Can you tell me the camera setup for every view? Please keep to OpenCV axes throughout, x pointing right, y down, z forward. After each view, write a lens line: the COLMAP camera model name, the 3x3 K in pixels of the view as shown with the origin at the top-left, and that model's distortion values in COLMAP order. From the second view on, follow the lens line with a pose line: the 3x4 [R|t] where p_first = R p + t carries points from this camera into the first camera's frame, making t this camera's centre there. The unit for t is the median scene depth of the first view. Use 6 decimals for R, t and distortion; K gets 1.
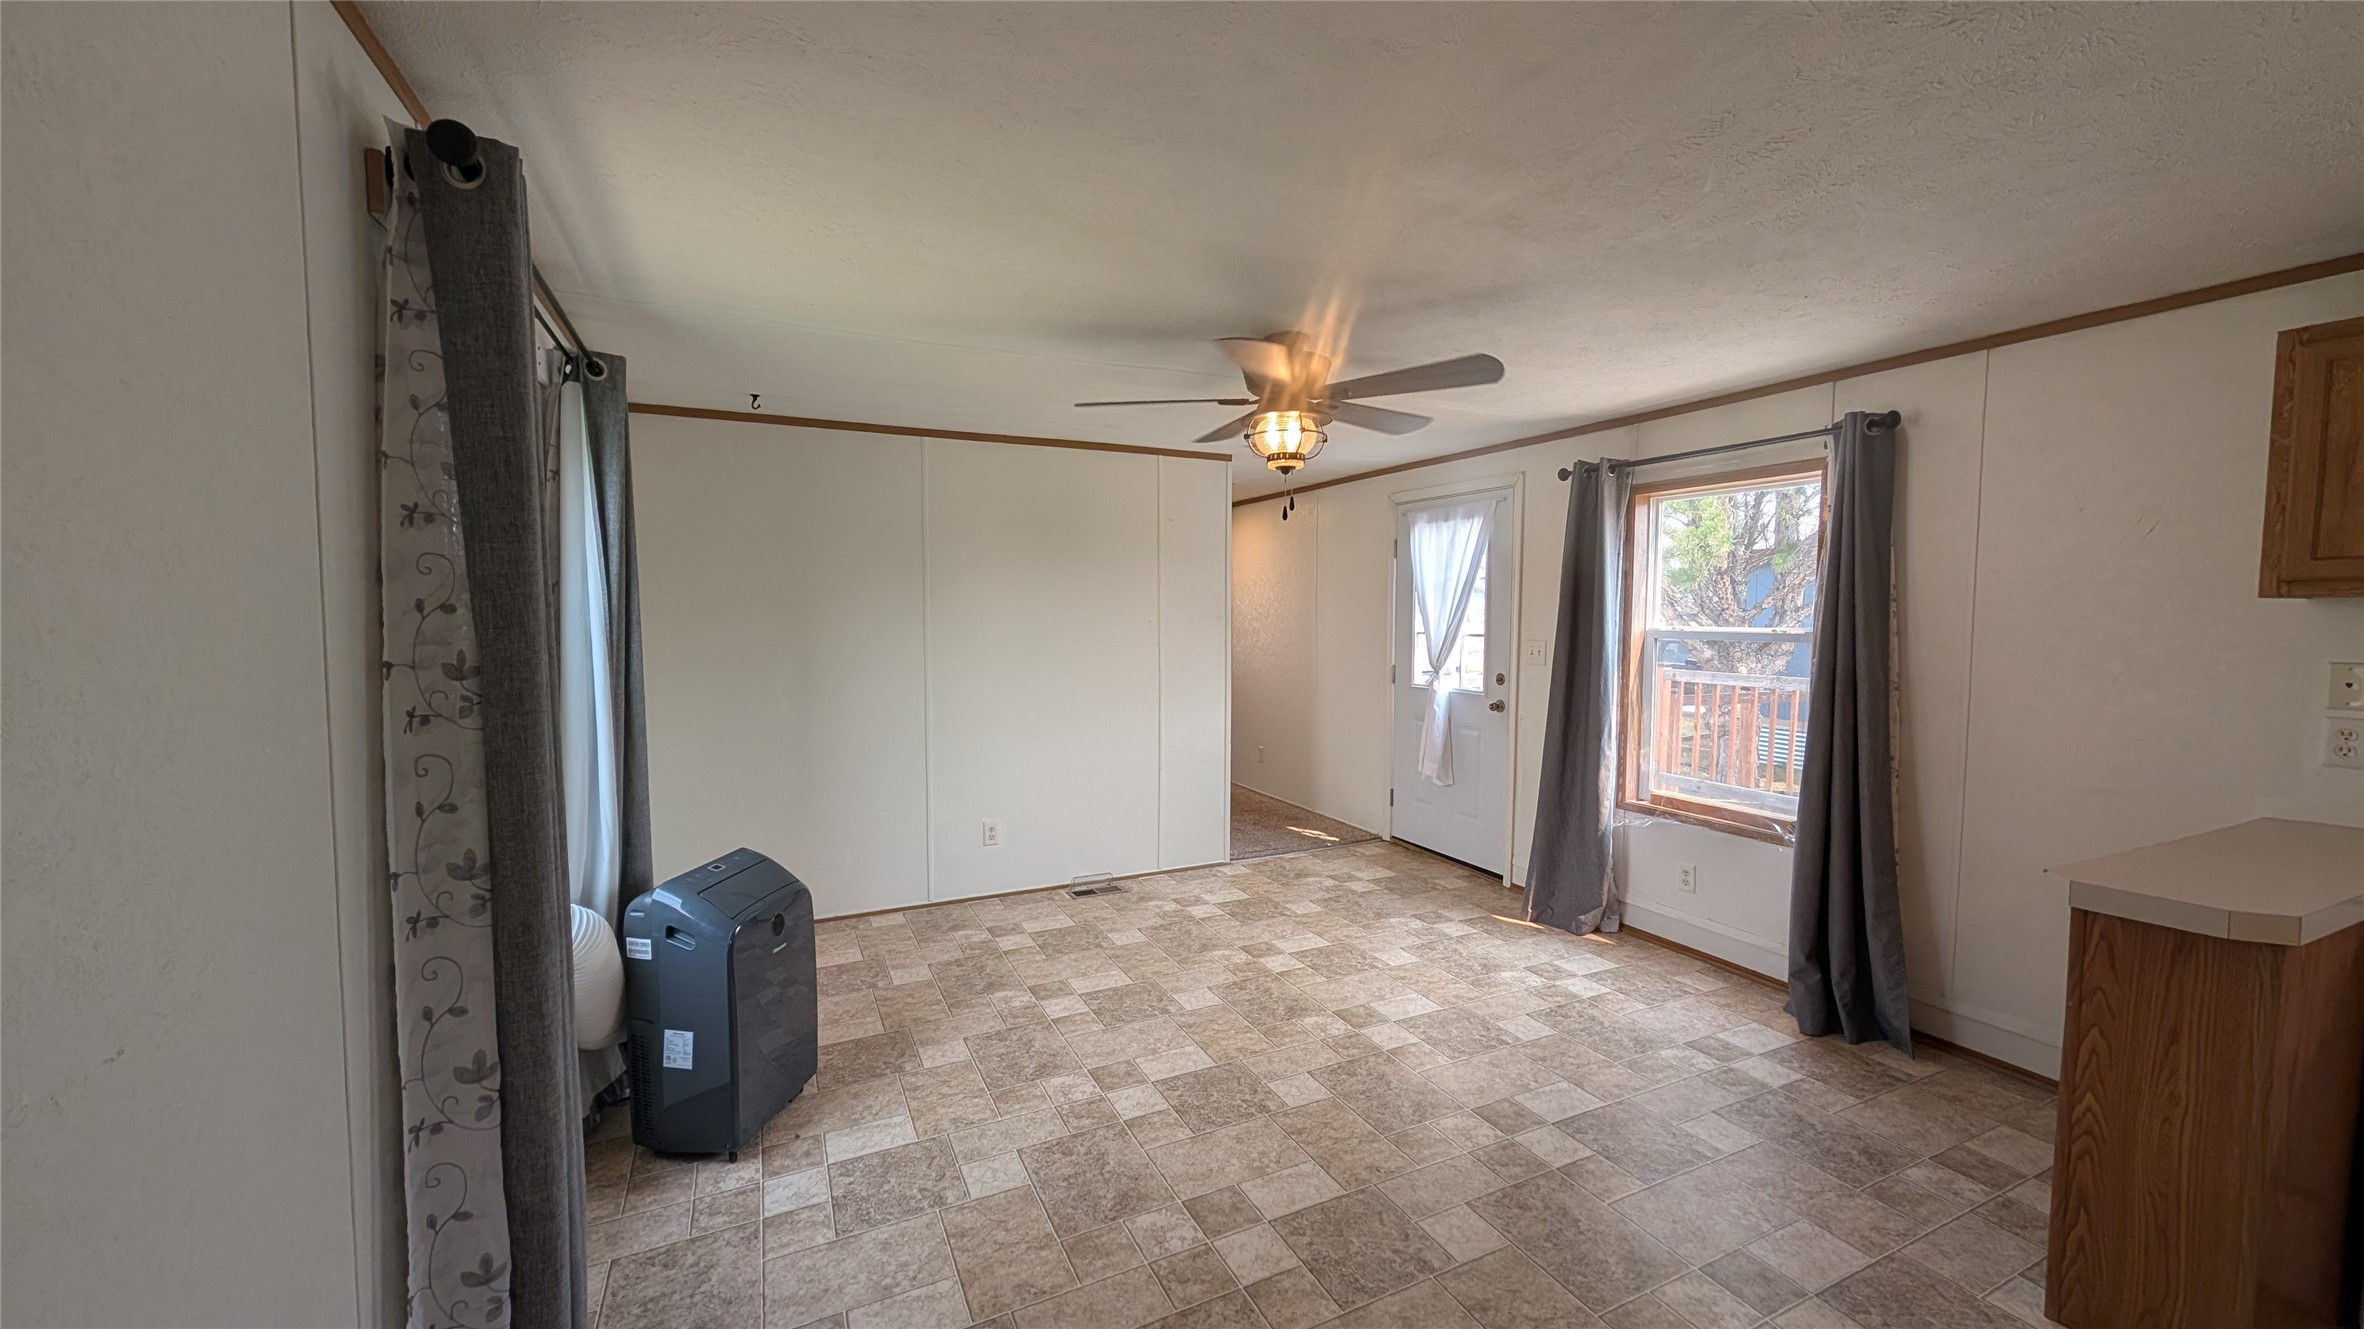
lens RADIAL K [[890.4, 0, 1181.3], [0, 890.4, 664.6], [0, 0, 1]] dist [-0.000204, 0.000448]
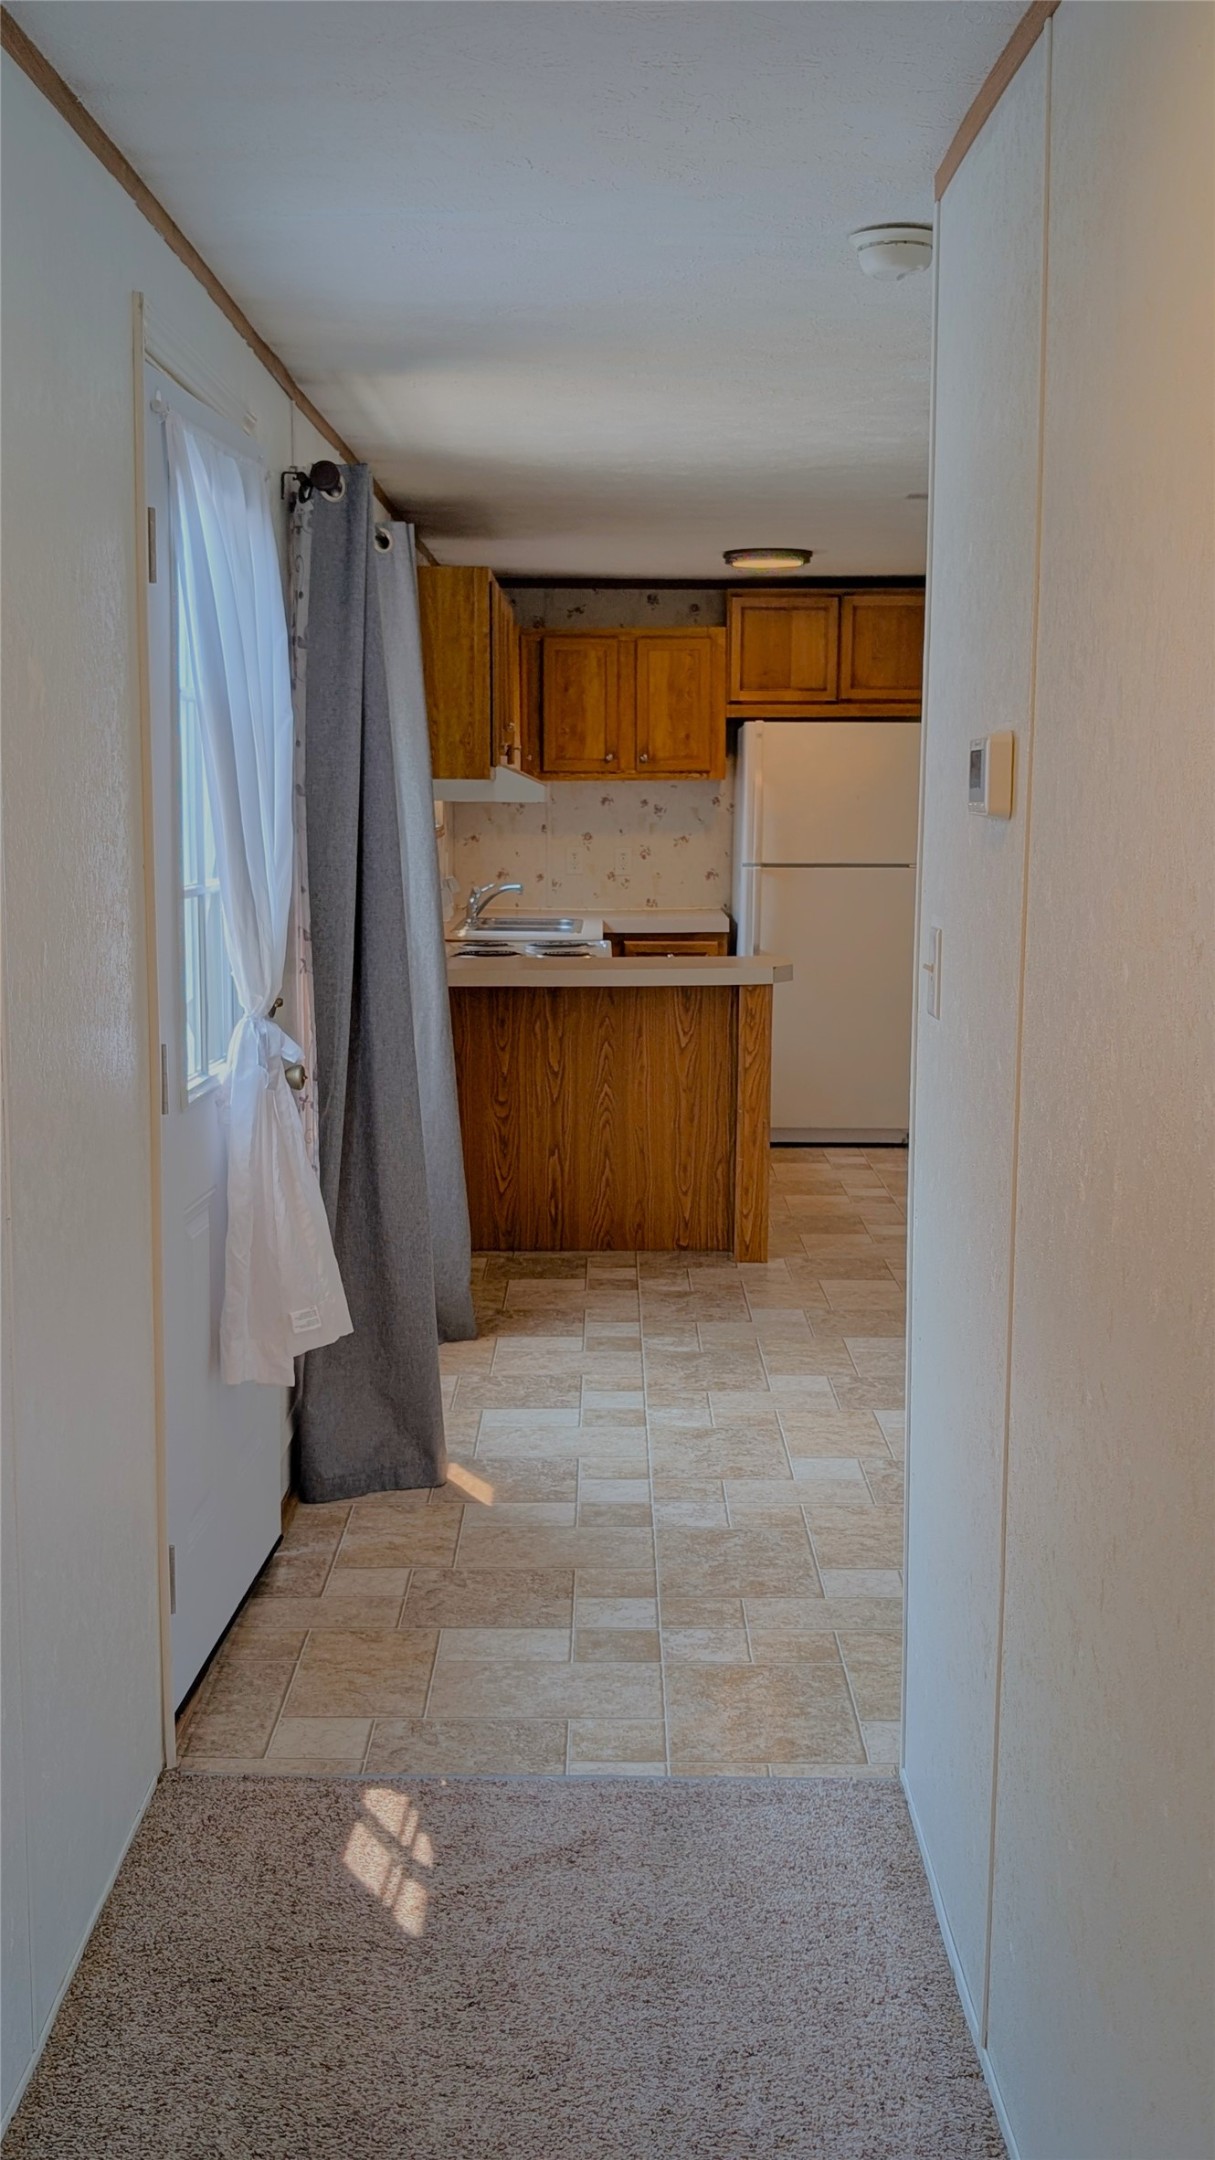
lens RADIAL K [[2266.4, 0, 604.1], [0, 2266.4, 1088.5], [0, 0, 1]] dist [0.201701, -0.614305]
pose [[-0.902655, -0.063469, 0.425659, -0.227320], [0.022280, 0.980847, 0.193499, -0.176187], [-0.429788, 0.184147, -0.883953, 2.545962]]
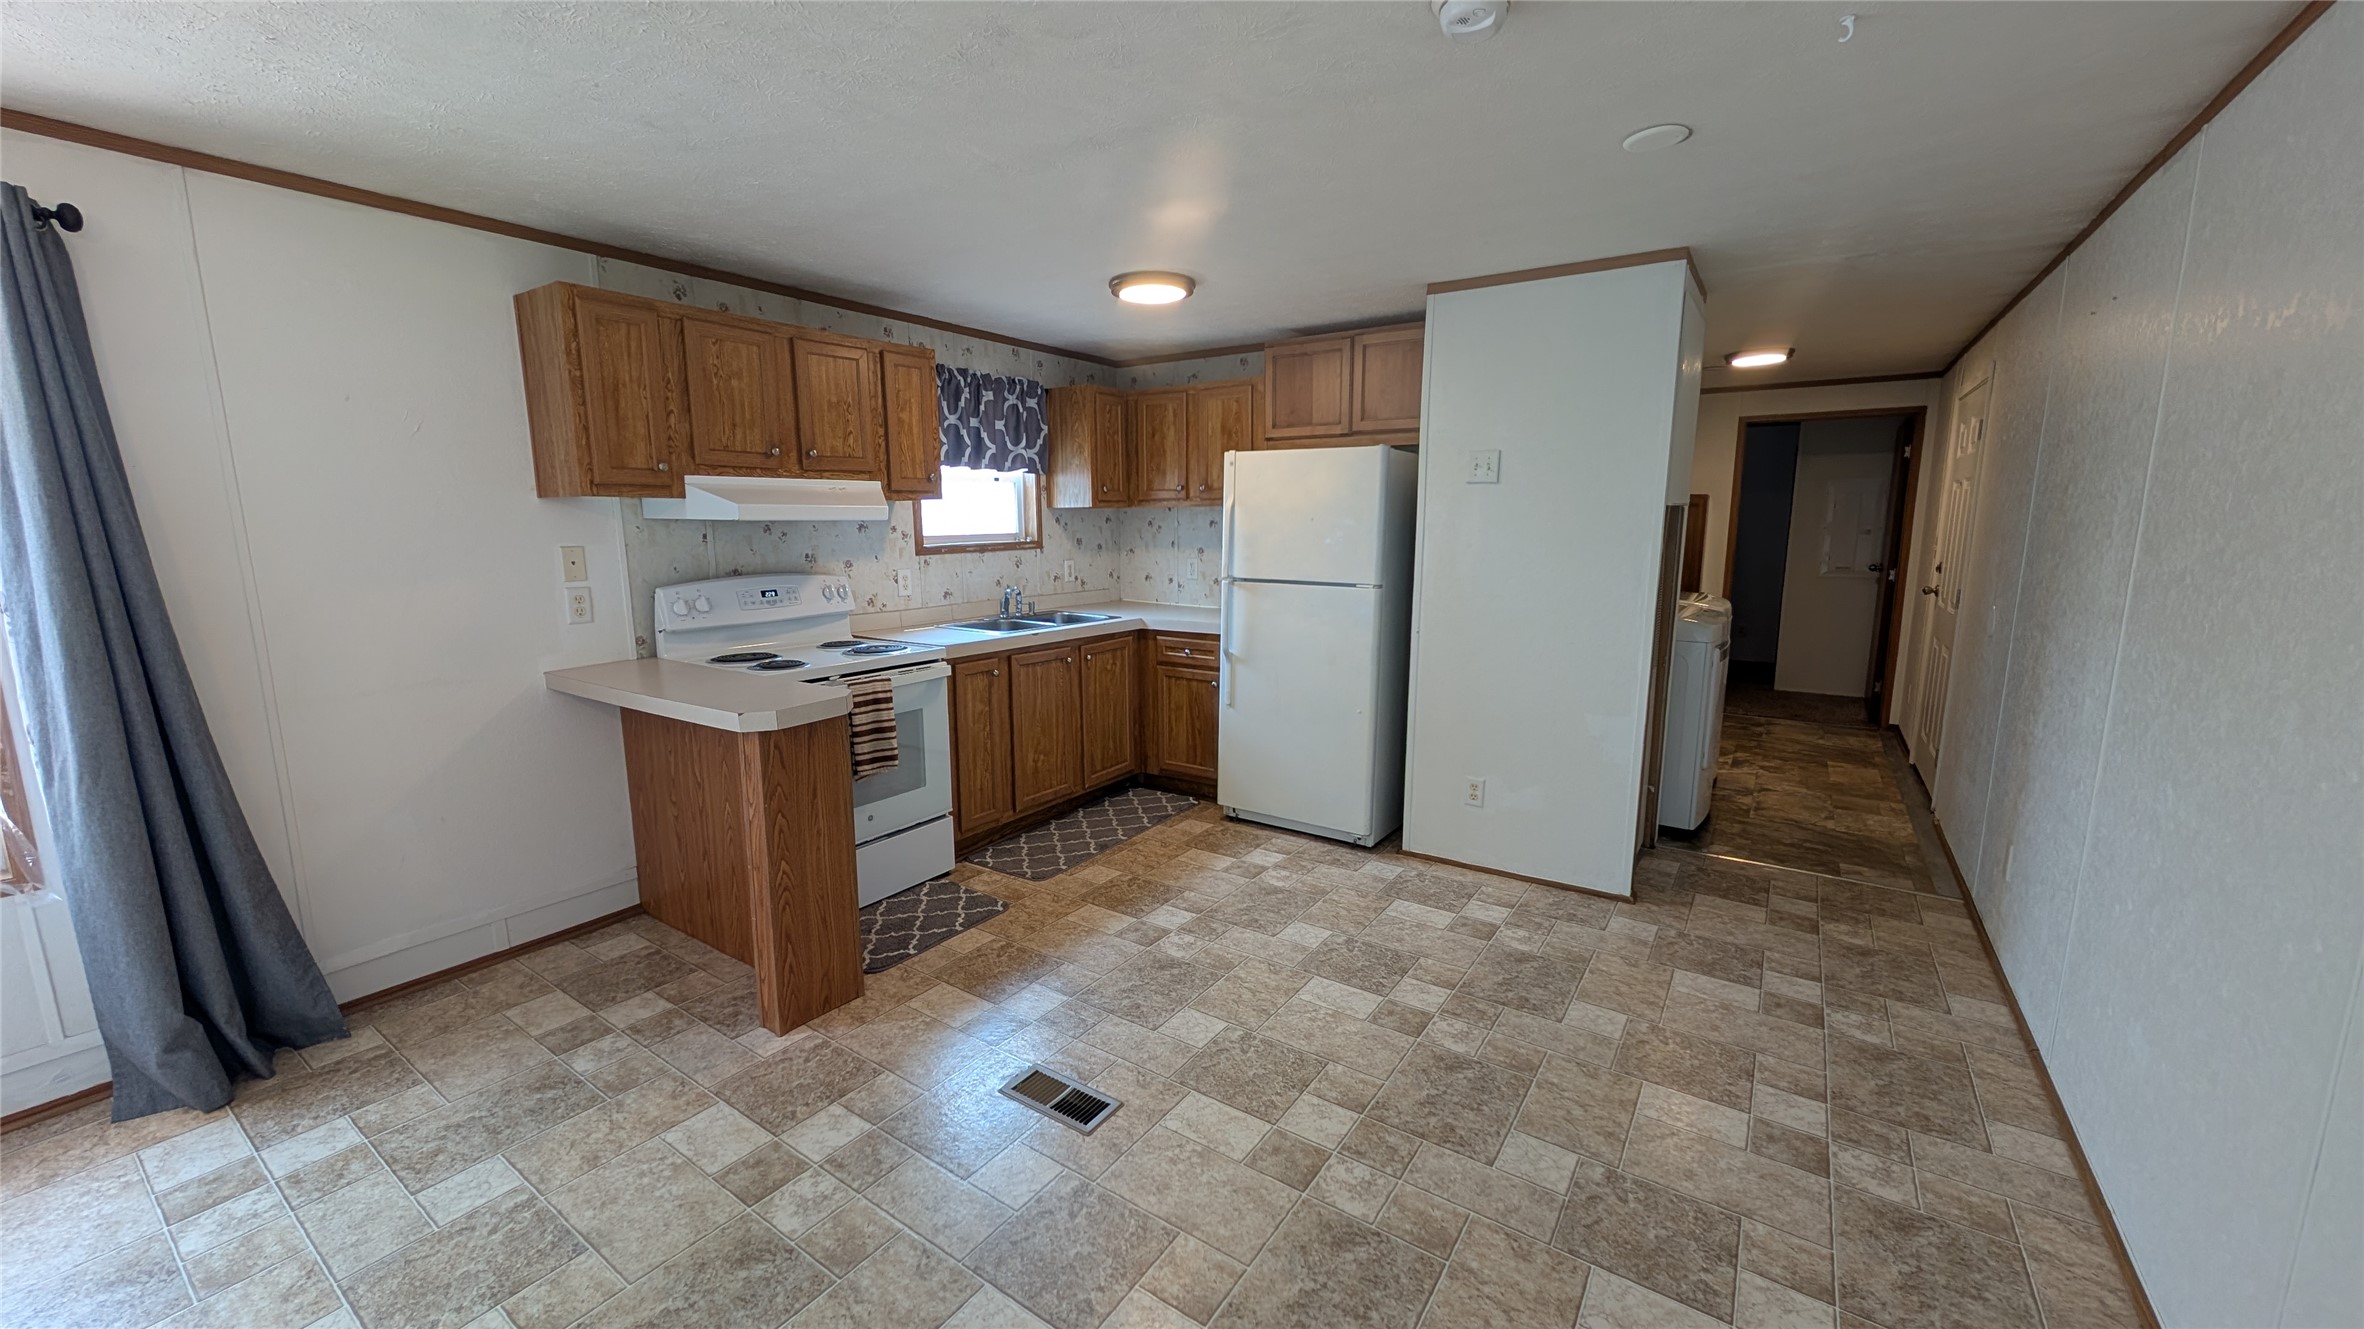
lens RADIAL K [[890.4, 0, 1181.3], [0, 890.4, 664.6], [0, 0, 1]] dist [-0.000204, 0.000448]
pose [[-0.501904, -0.142500, 0.853104, -0.228296], [0.053494, 0.979332, 0.195057, -0.027820], [-0.863268, 0.143536, -0.483908, 0.597339]]
